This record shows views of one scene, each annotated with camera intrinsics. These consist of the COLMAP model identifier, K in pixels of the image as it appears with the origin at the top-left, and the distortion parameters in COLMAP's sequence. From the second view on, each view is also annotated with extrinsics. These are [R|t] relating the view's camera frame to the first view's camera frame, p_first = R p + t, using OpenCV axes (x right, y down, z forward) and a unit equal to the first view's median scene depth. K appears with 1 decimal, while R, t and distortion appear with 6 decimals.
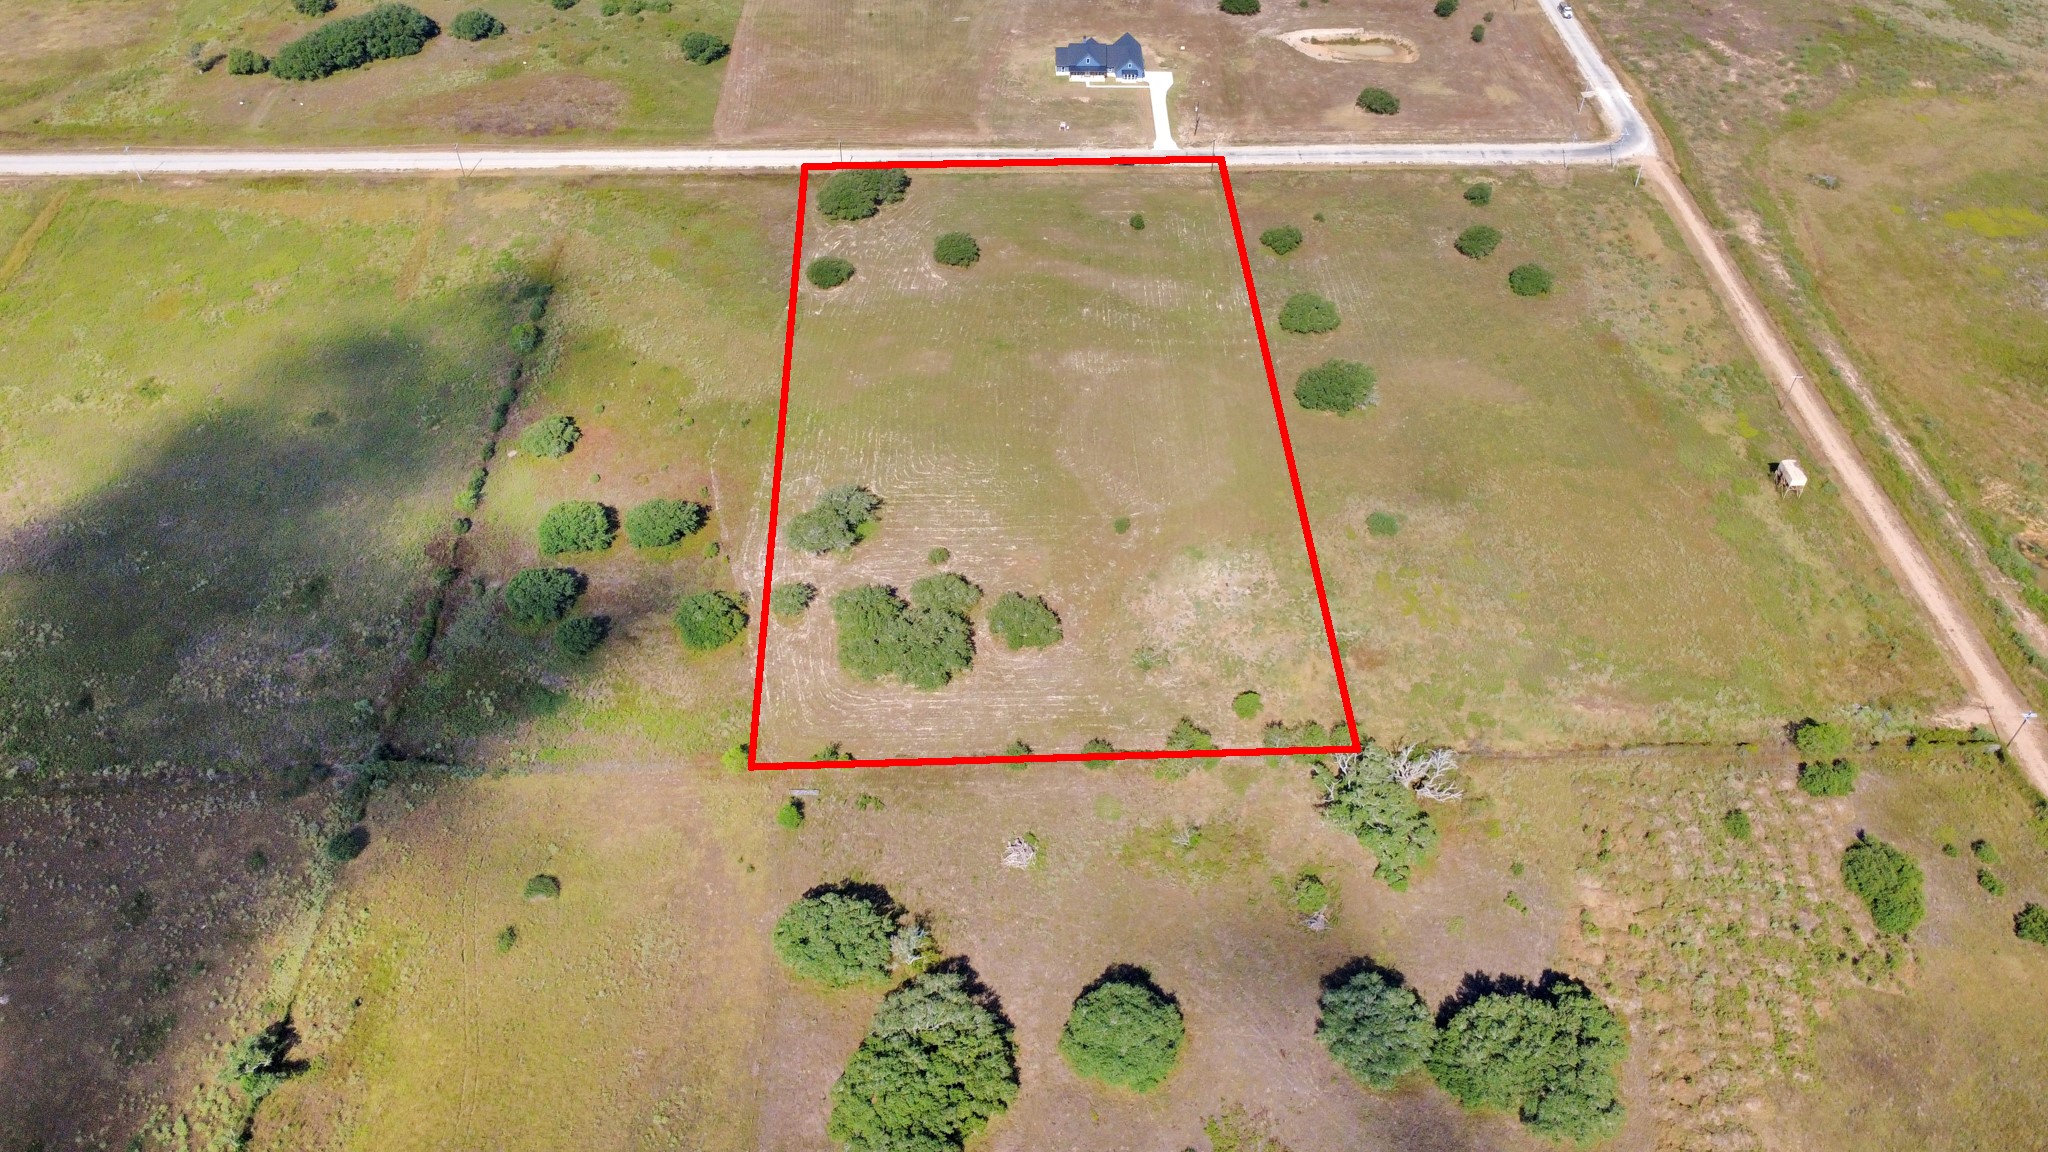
lens RADIAL K [[1493.0, 0, 1025.3], [0, 1493.0, 576.7], [0, 0, 1]] dist [0.001068, 0.001943]
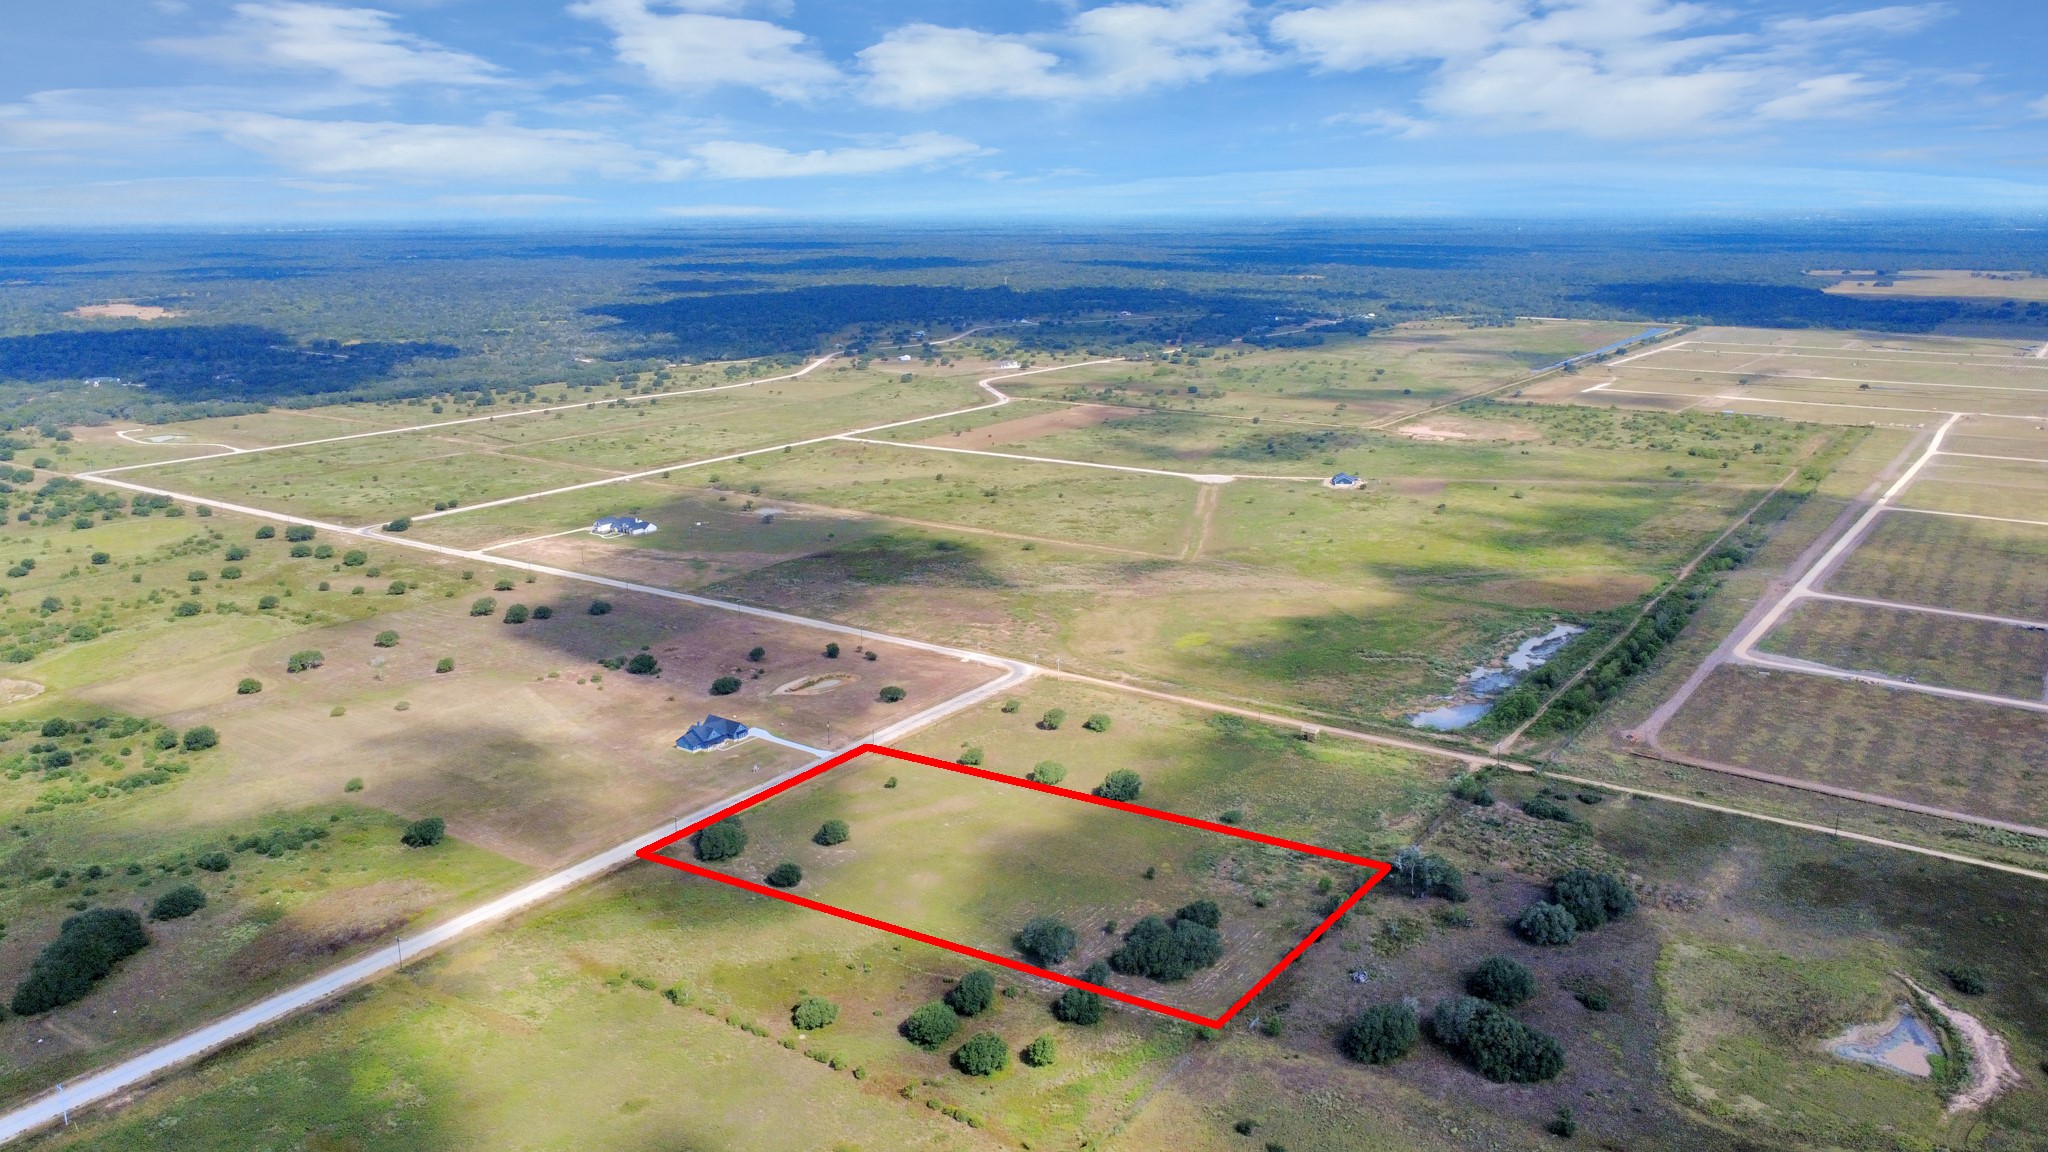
lens RADIAL K [[1493.0, 0, 1025.3], [0, 1493.0, 576.7], [0, 0, 1]] dist [0.001068, 0.001943]
pose [[0.592674, -0.206468, 0.778530, -0.893452], [0.572818, 0.787564, -0.227207, 0.000509], [-0.566231, 0.580615, 0.585037, -0.004630]]
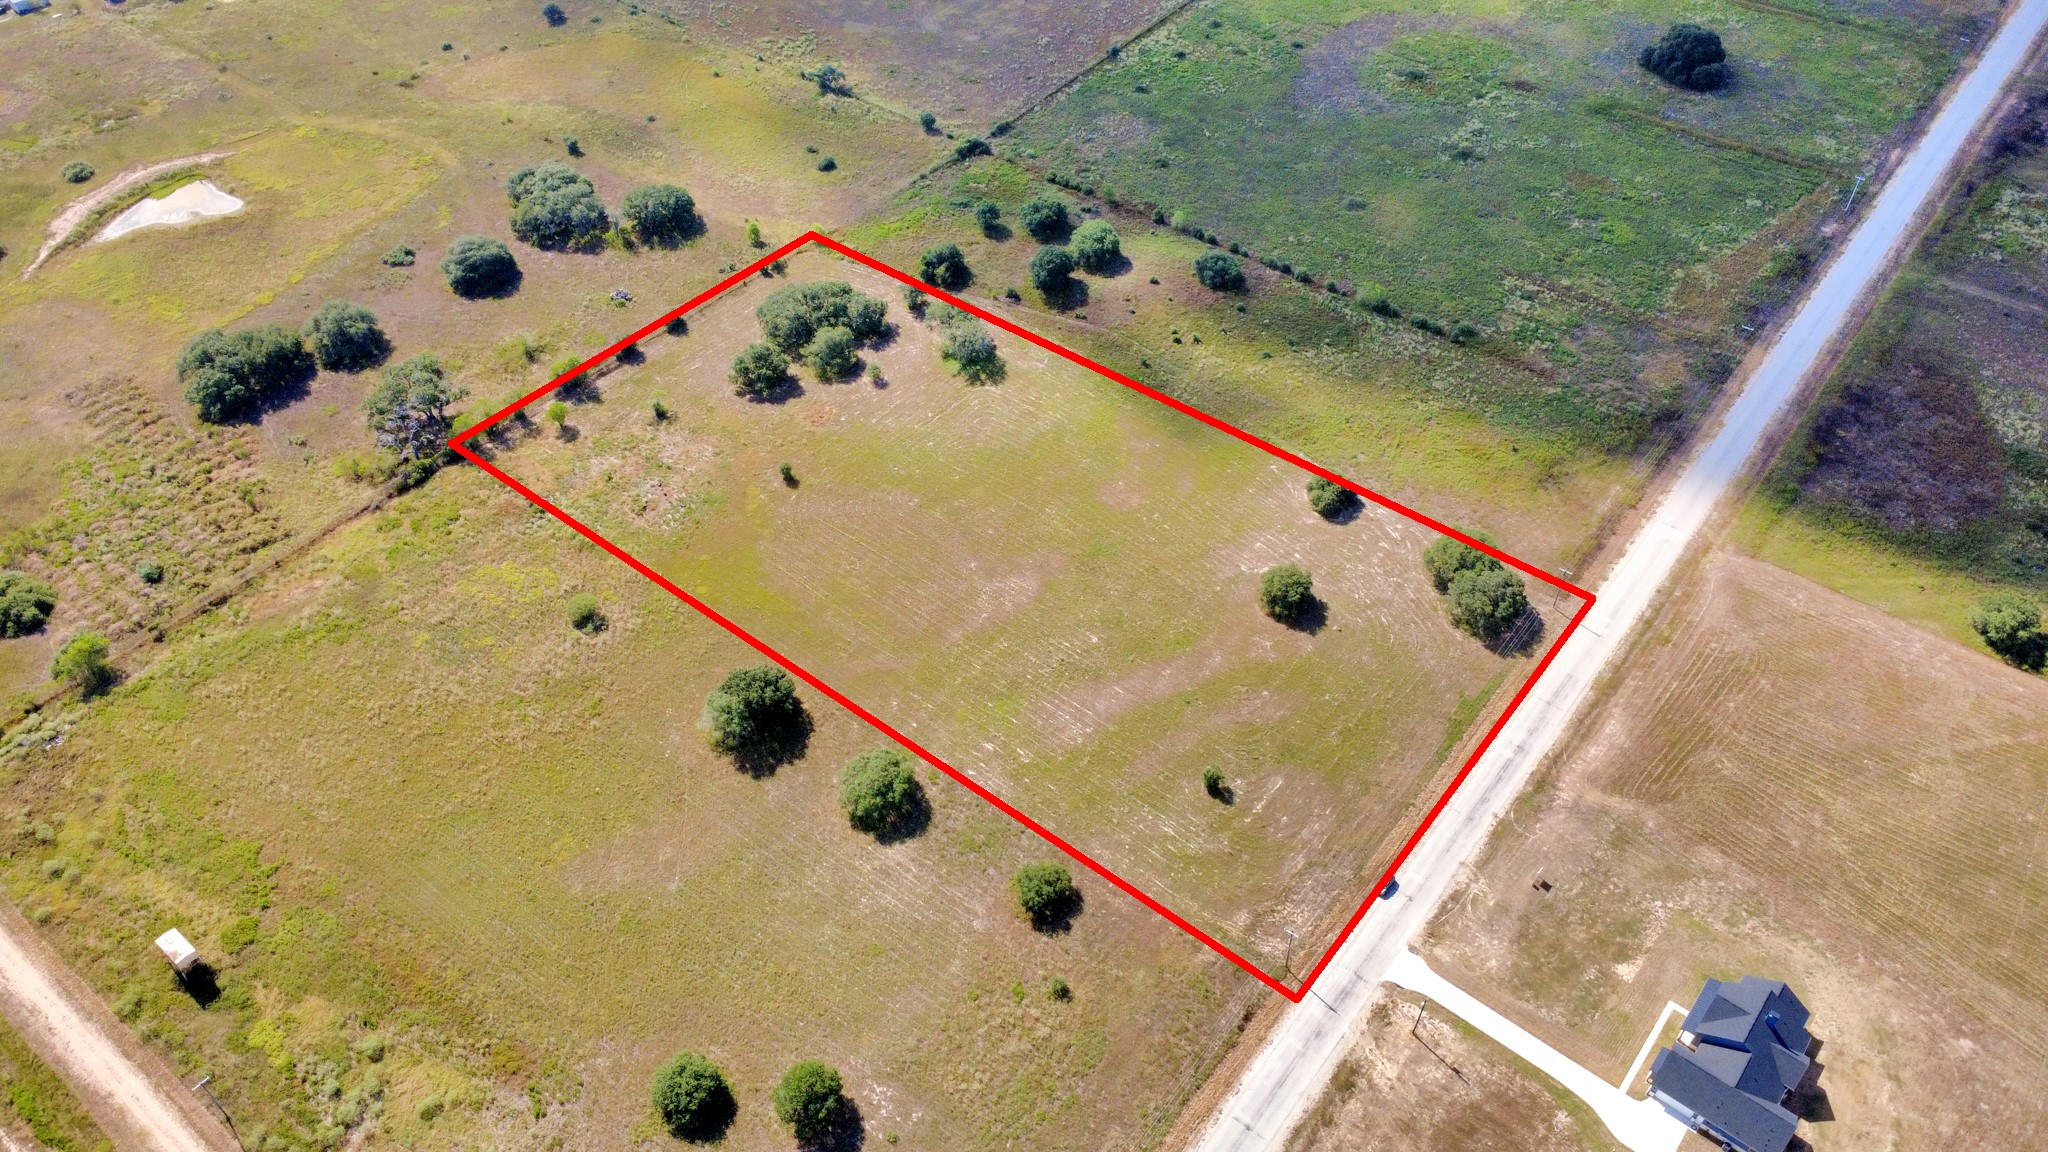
lens RADIAL K [[1493.0, 0, 1025.3], [0, 1493.0, 576.7], [0, 0, 1]] dist [0.001068, 0.001943]
pose [[-0.638111, 0.531234, -0.557319, 0.446587], [-0.548598, 0.194186, 0.813223, -0.741945], [0.540235, 0.824671, 0.167521, 0.759555]]
